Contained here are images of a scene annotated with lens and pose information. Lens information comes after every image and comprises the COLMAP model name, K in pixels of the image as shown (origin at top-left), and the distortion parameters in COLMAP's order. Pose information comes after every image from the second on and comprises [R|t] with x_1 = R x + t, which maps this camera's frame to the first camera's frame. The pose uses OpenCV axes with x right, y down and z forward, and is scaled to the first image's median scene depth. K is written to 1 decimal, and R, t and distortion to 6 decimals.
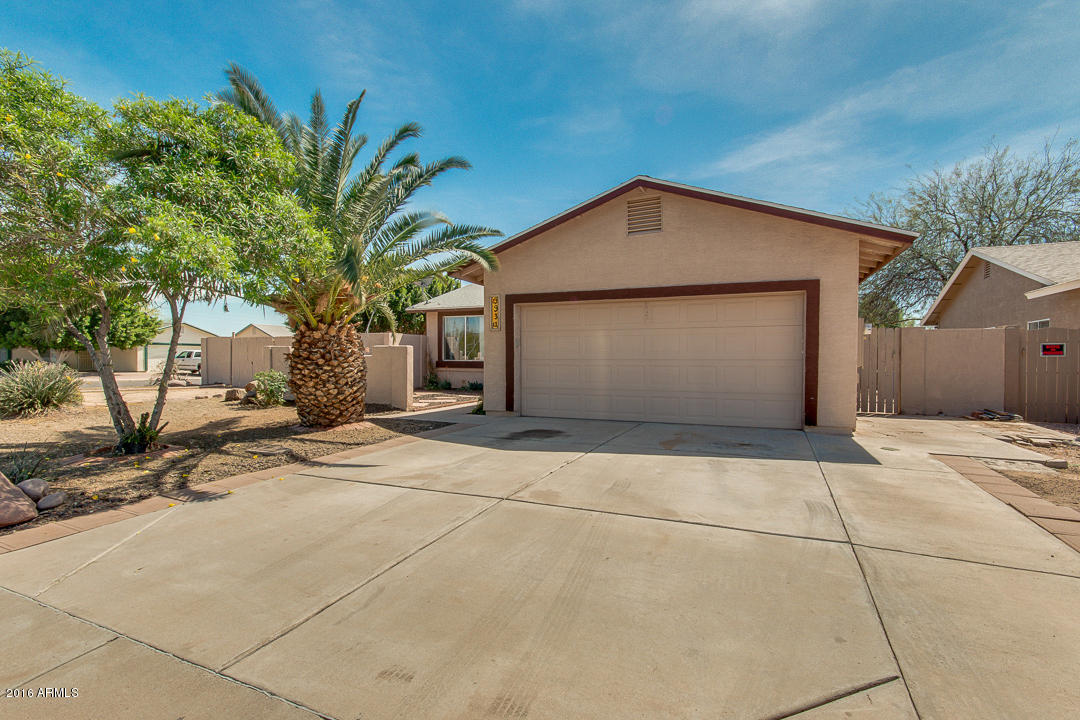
lens RADIAL K [[510.9, 0, 542.8], [0, 510.9, 363.5], [0, 0, 1]] dist [0.004260, 0.000267]
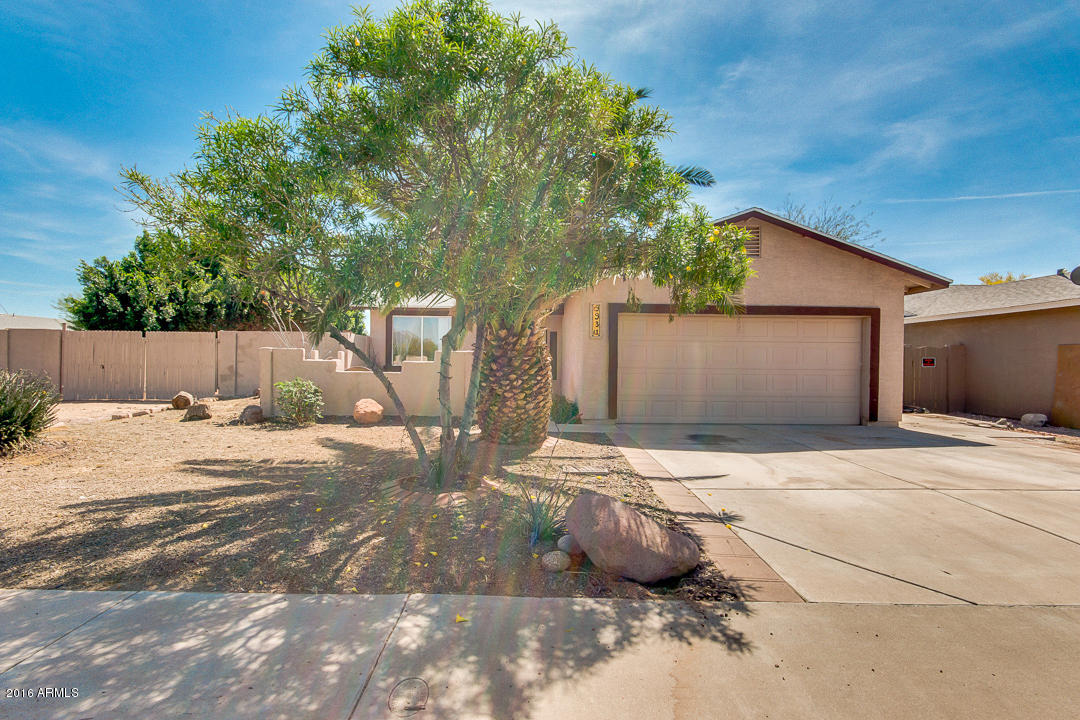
lens RADIAL K [[540.2, 0, 540.0], [0, 540.2, 360.0], [0, 0, 1]] dist [0.001368, -0.000023]
pose [[0.904329, 0.009942, 0.426720, -0.789289], [-0.005440, 0.999916, -0.011767, -0.012111], [-0.426802, 0.008319, 0.904307, 0.124731]]
